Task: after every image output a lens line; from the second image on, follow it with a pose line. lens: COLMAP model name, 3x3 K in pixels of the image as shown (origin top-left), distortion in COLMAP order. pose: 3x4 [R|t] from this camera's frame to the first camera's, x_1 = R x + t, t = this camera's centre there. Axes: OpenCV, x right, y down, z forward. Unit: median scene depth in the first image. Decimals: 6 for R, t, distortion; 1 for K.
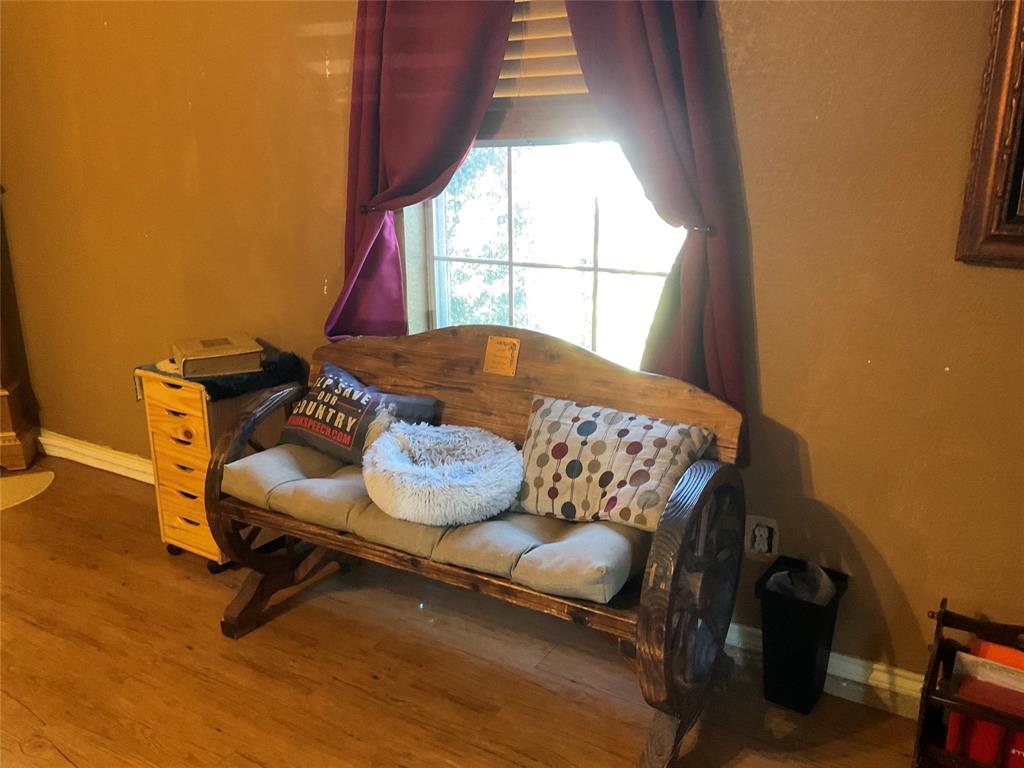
lens RADIAL K [[837.1, 0, 508.3], [0, 837.1, 389.4], [0, 0, 1]] dist [0.098482, -0.215279]
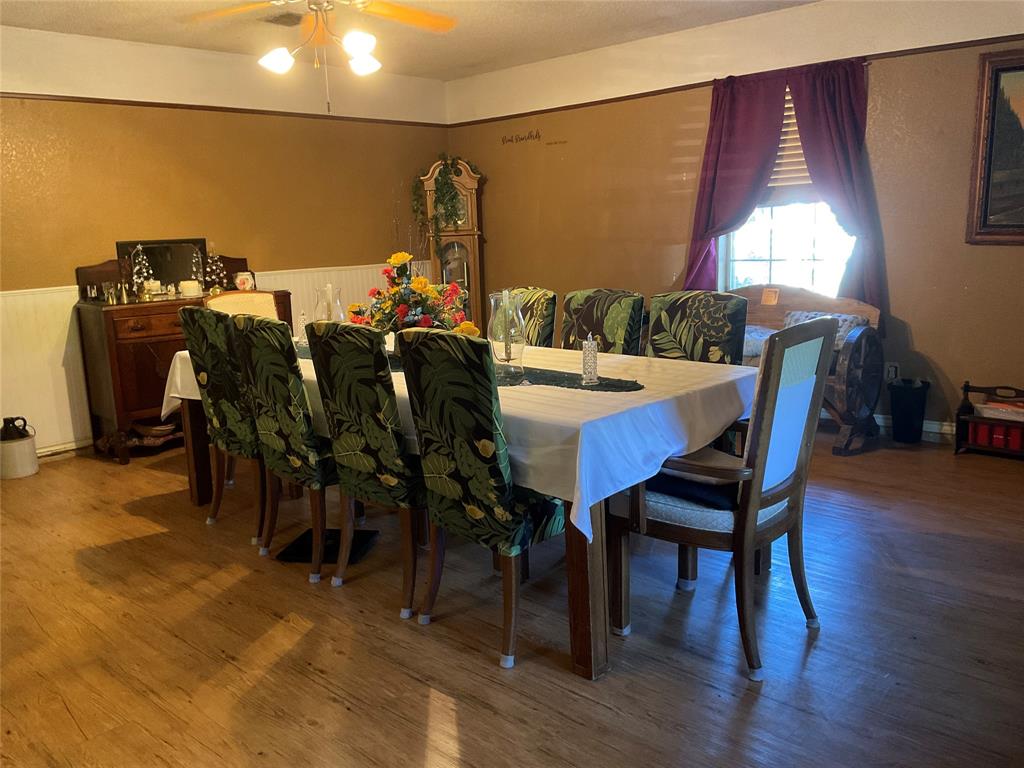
lens RADIAL K [[837.1, 0, 508.3], [0, 837.1, 389.4], [0, 0, 1]] dist [0.098482, -0.215279]
pose [[0.980258, 0.015098, -0.197147, -0.260055], [-0.033698, 0.995250, -0.091337, 0.464407], [0.194832, 0.096177, 0.976110, -1.409986]]
